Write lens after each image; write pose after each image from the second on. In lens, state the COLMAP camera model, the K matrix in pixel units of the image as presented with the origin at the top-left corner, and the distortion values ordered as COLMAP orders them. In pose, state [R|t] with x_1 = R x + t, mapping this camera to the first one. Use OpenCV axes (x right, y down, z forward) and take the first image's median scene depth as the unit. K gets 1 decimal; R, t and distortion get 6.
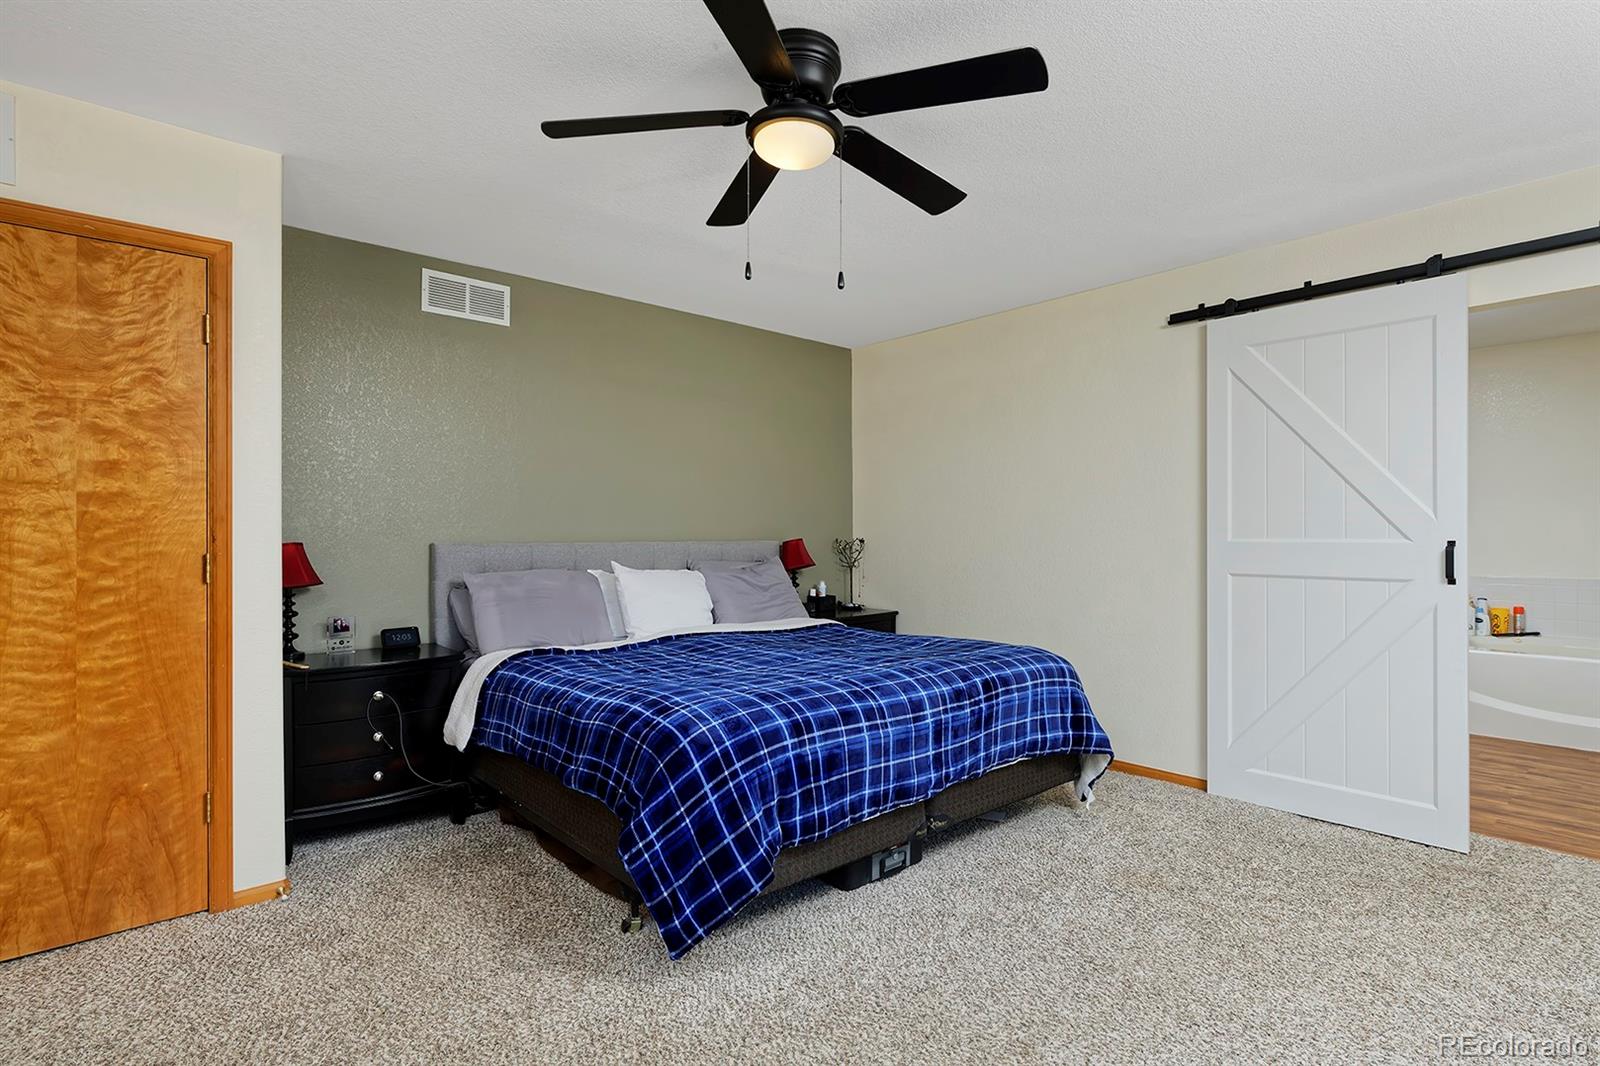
lens RADIAL K [[797.7, 0, 807.0], [0, 797.7, 530.2], [0, 0, 1]] dist [0.002448, 0.000057]
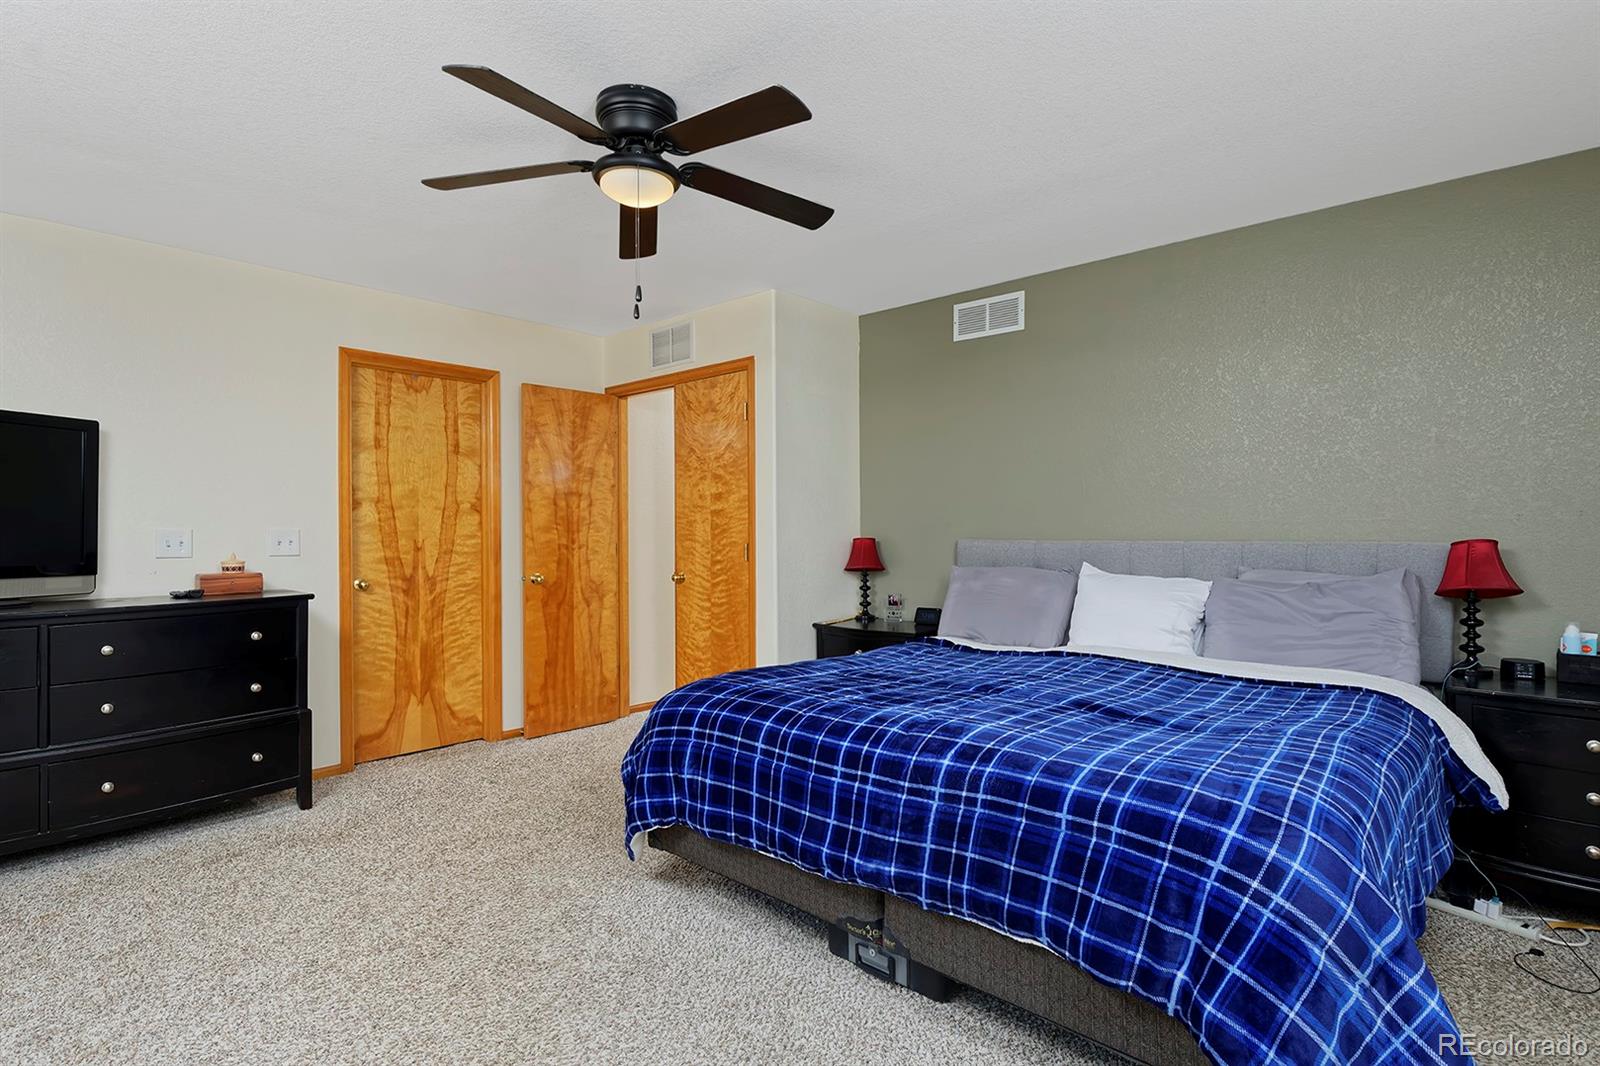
lens RADIAL K [[797.7, 0, 807.0], [0, 797.7, 530.2], [0, 0, 1]] dist [0.002448, 0.000057]
pose [[0.117837, 0.000687, -0.993033, 0.831526], [0.006325, 0.999979, 0.001443, -0.000190], [0.993013, -0.006451, 0.117830, 0.813236]]
